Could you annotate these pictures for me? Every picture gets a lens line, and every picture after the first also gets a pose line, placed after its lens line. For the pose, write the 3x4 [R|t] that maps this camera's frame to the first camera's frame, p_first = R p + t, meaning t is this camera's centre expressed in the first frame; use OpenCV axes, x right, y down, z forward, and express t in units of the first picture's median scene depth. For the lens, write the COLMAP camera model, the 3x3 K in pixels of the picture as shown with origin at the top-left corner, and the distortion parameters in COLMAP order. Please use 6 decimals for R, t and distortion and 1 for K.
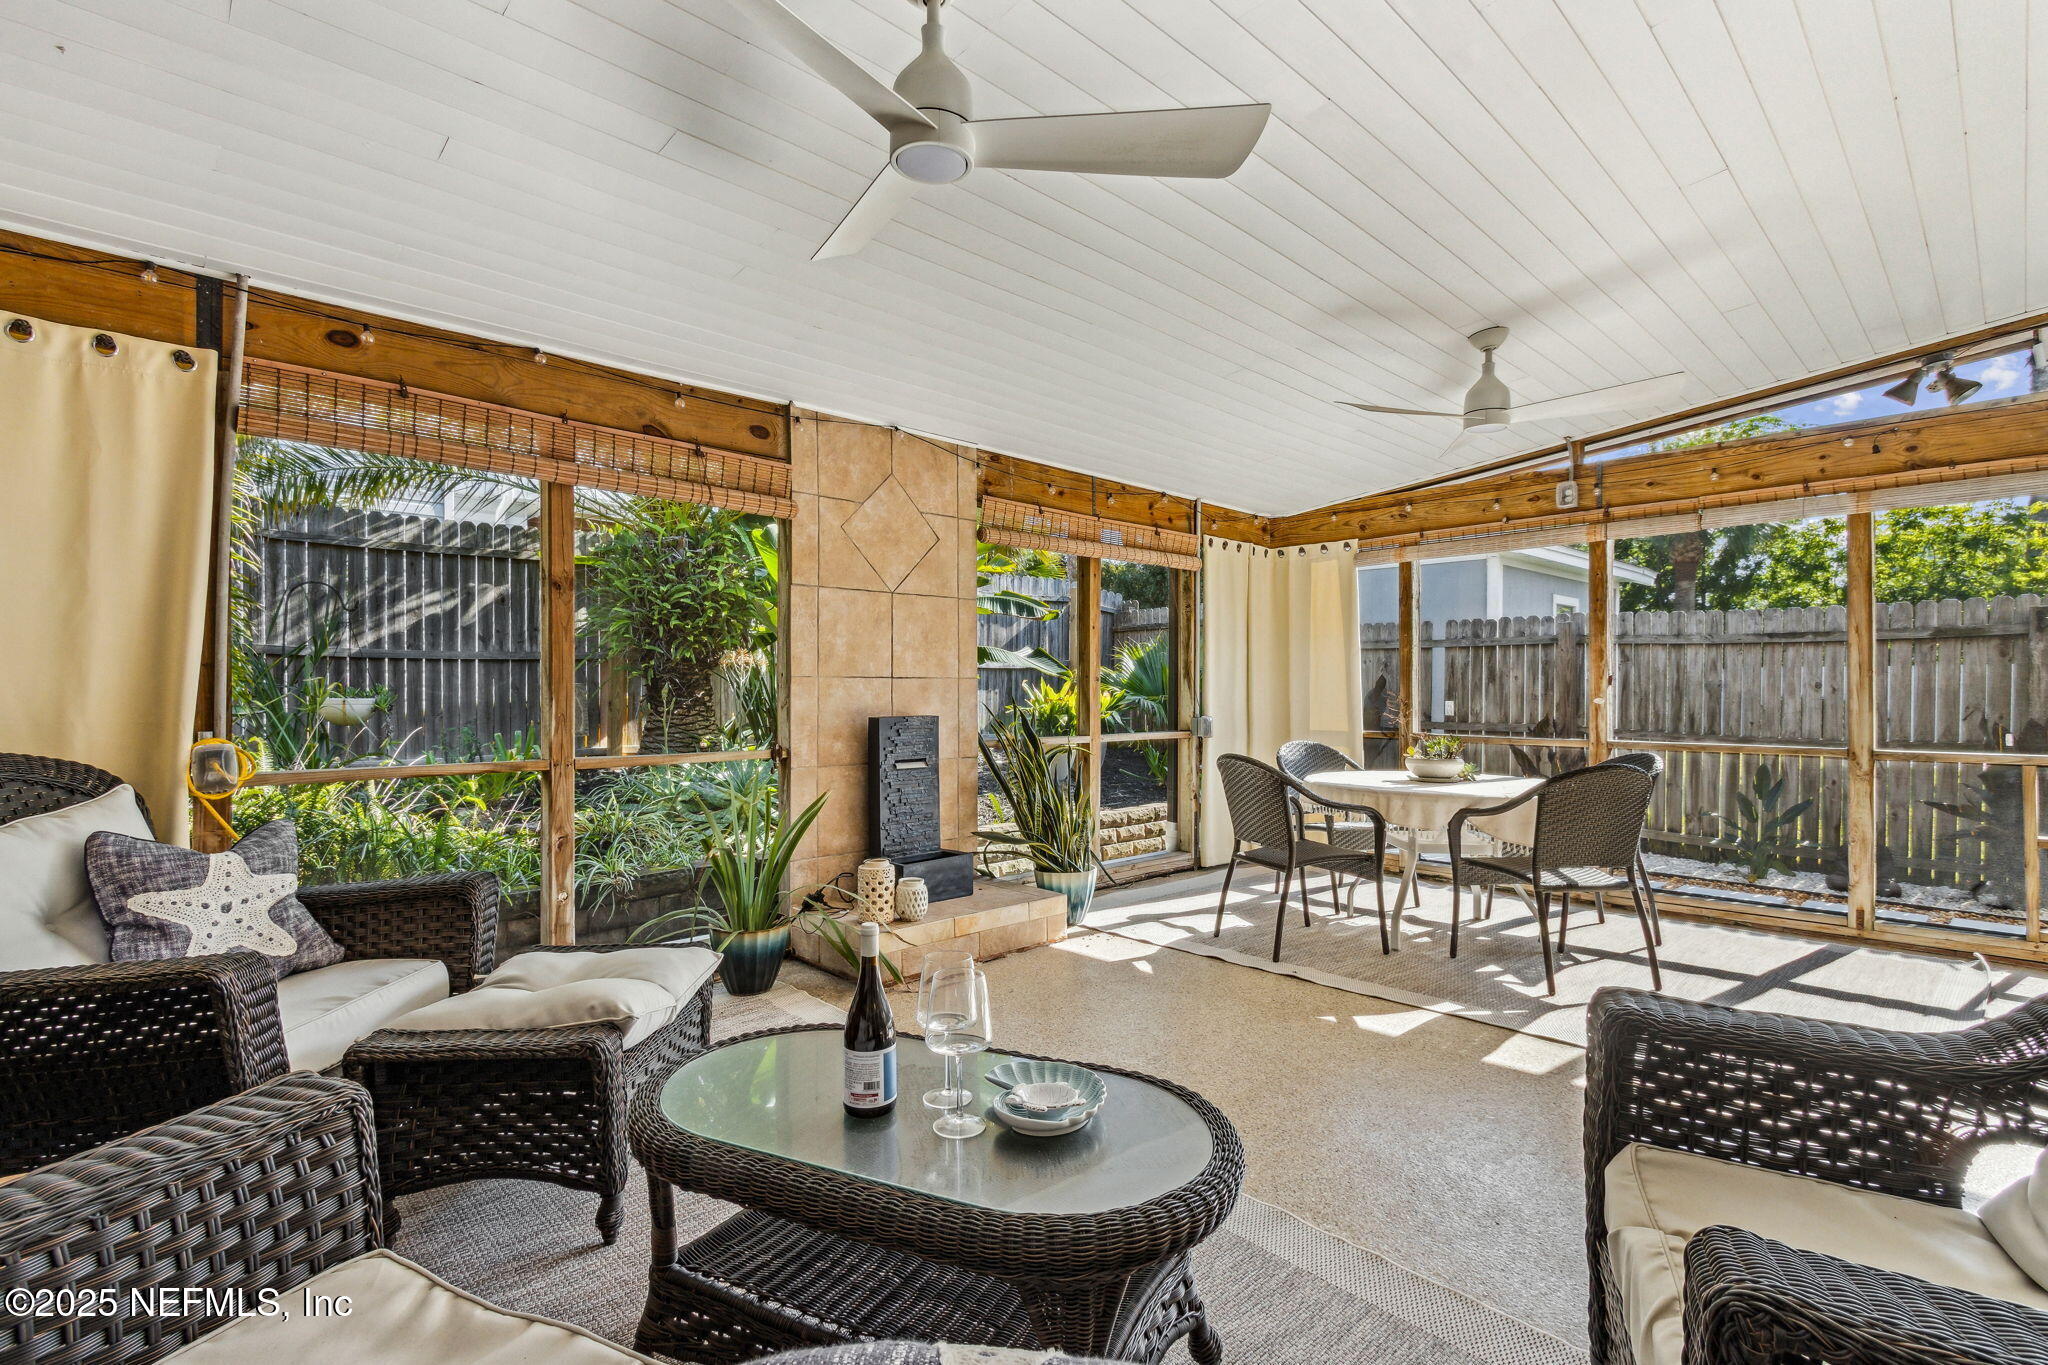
lens RADIAL K [[947.2, 0, 1014.6], [0, 947.2, 681.2], [0, 0, 1]] dist [0.006064, -0.001963]
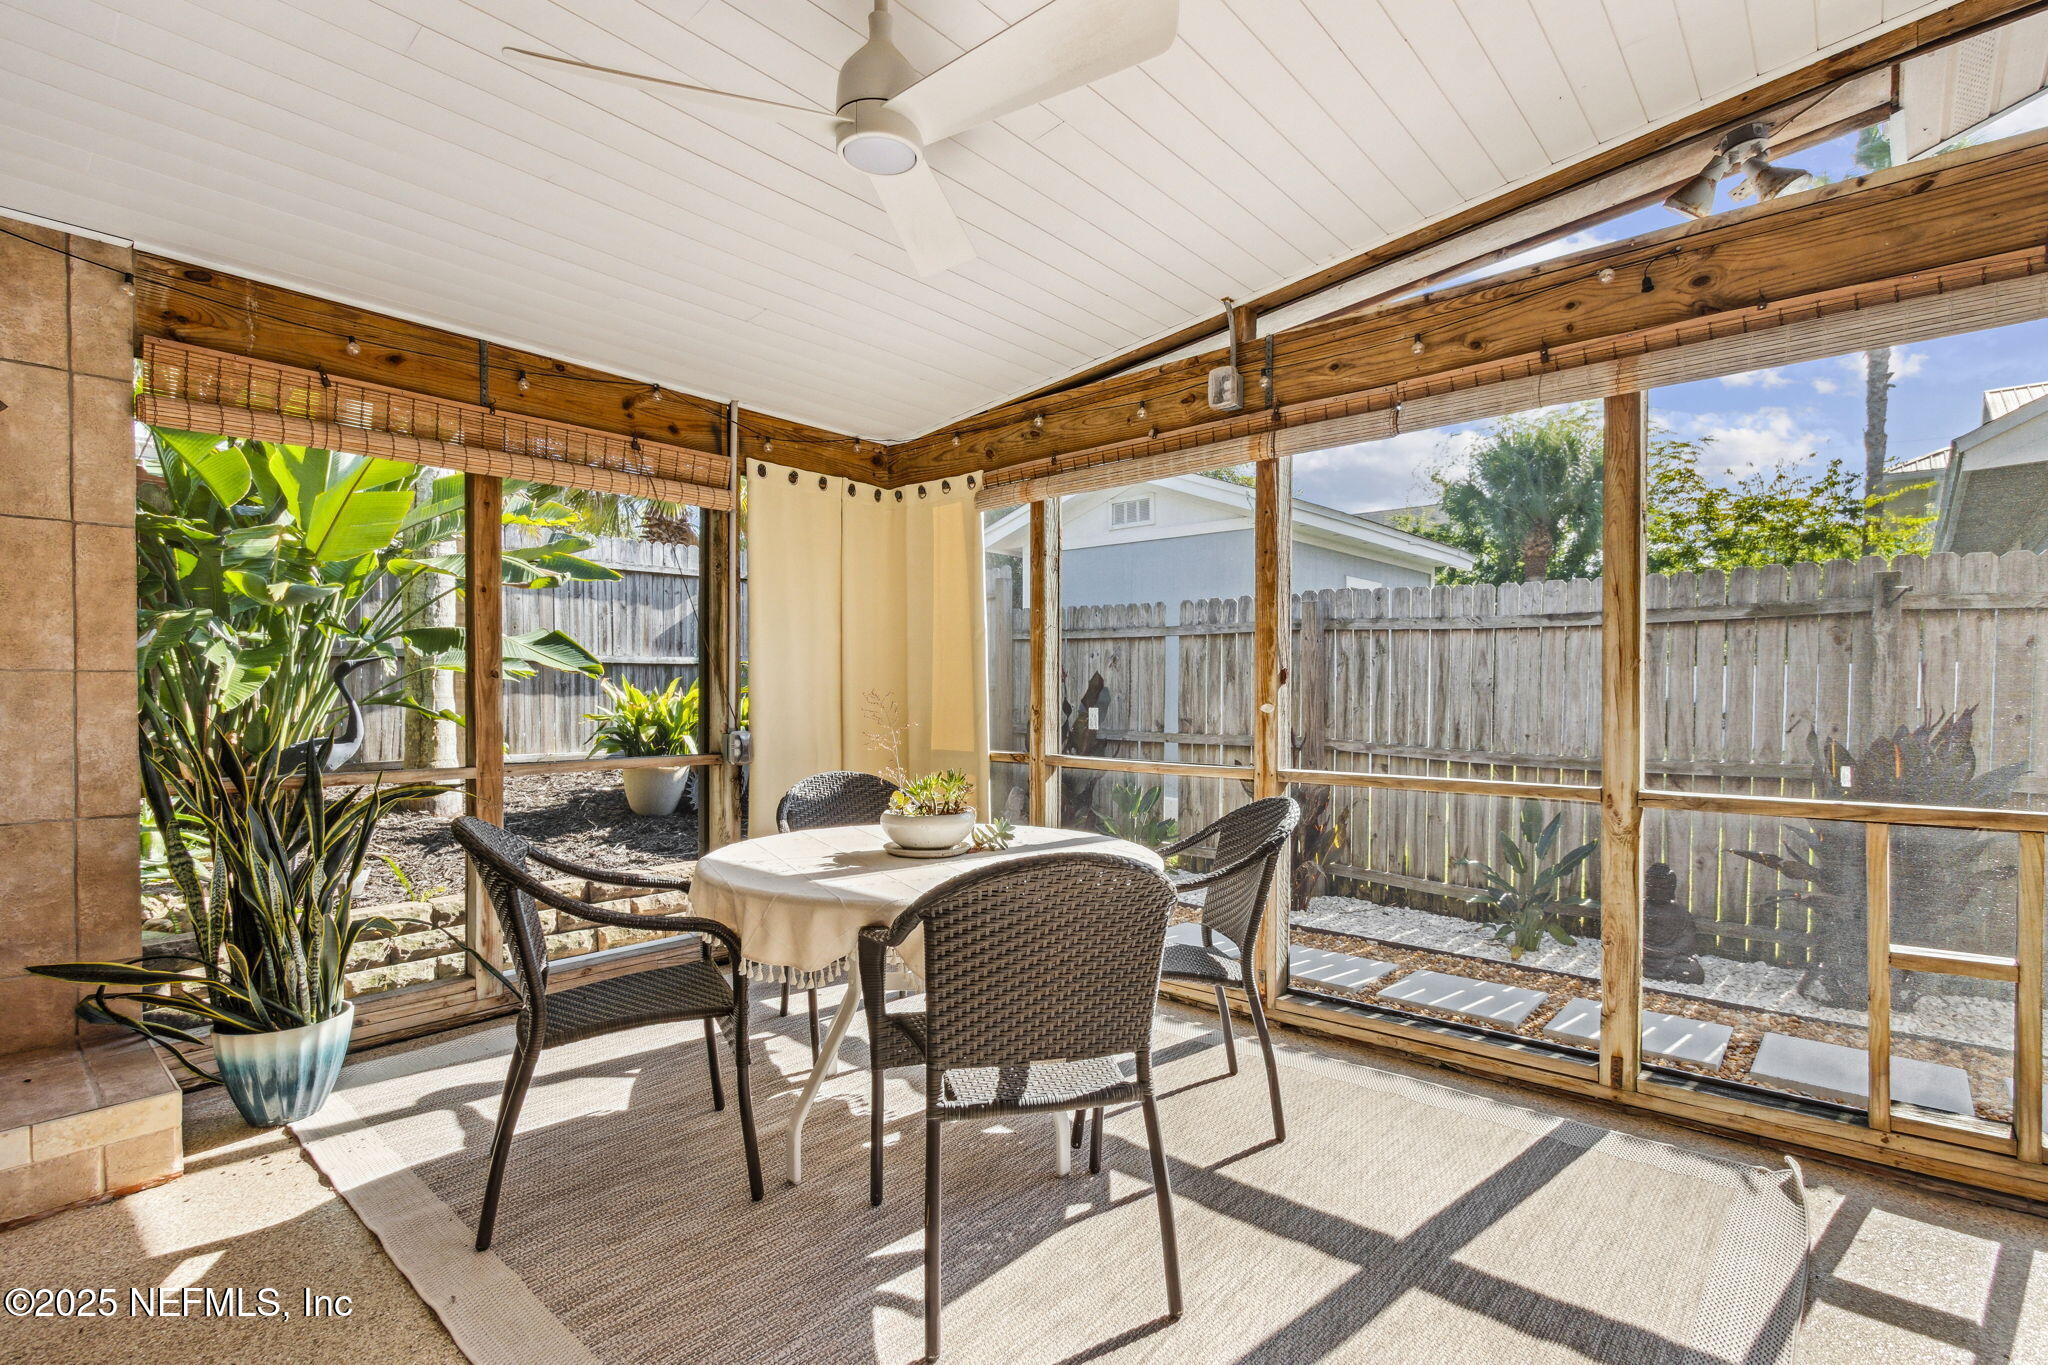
lens RADIAL K [[947.2, 0, 1026.8], [0, 947.2, 695.4], [0, 0, 1]] dist [0.006064, -0.001963]
pose [[0.995213, -0.001349, 0.097721, 0.367387], [0.000007, 0.999906, 0.013729, 0.002962], [-0.097730, -0.013662, 0.995119, 0.353211]]
